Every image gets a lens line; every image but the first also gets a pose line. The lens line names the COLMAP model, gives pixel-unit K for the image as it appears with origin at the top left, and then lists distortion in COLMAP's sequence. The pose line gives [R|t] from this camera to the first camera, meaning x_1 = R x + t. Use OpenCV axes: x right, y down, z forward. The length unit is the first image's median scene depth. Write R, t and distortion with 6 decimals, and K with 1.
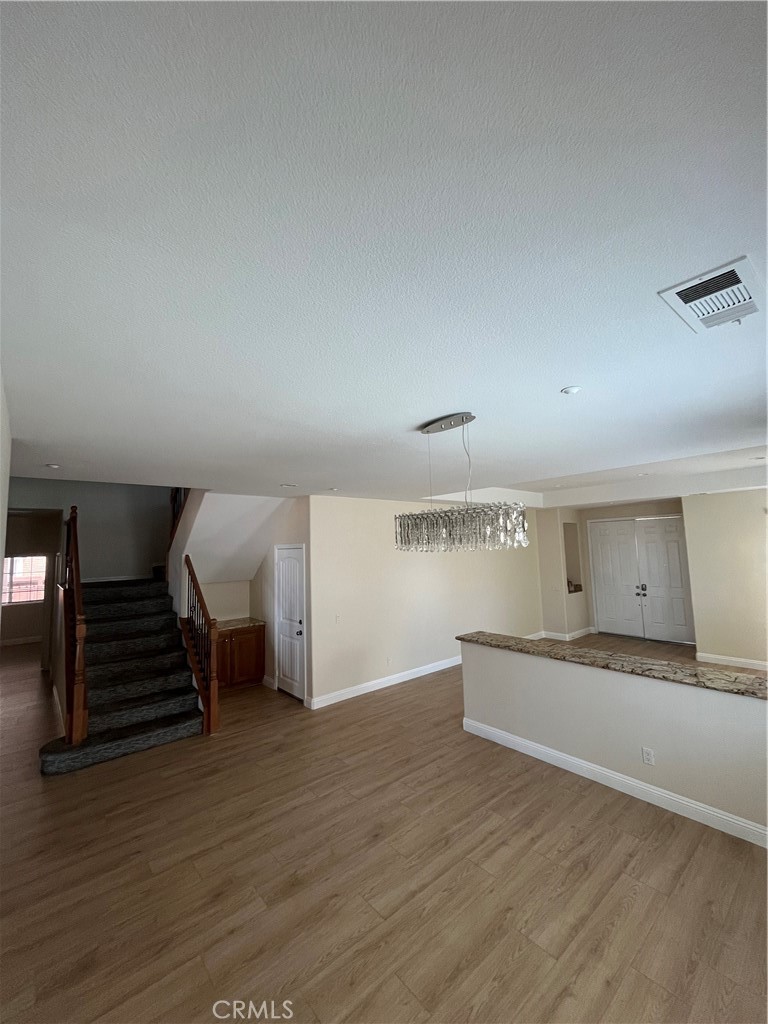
lens RADIAL K [[417.8, 0, 383.5], [0, 417.8, 507.2], [0, 0, 1]] dist [-0.002950, -0.000079]
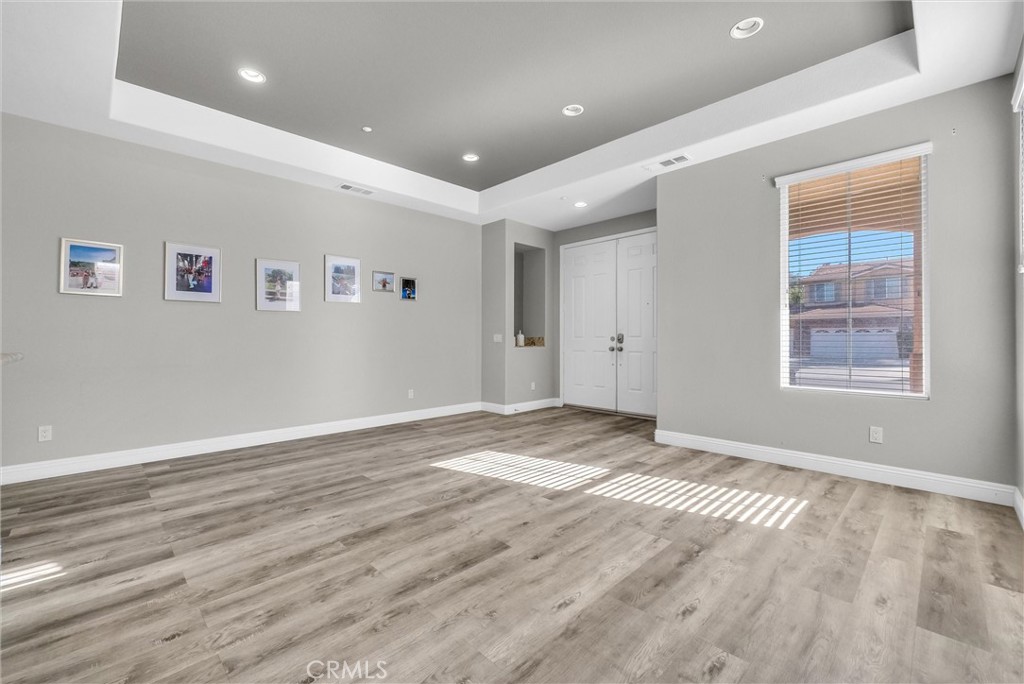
lens RADIAL K [[417.8, 0, 509.7], [0, 417.8, 334.9], [0, 0, 1]] dist [0.001264, 0.000315]
pose [[0.996045, 0.023612, 0.085651, 0.386508], [-0.030949, 0.995868, 0.085374, 0.133837], [-0.083281, -0.087687, 0.992661, 0.342820]]
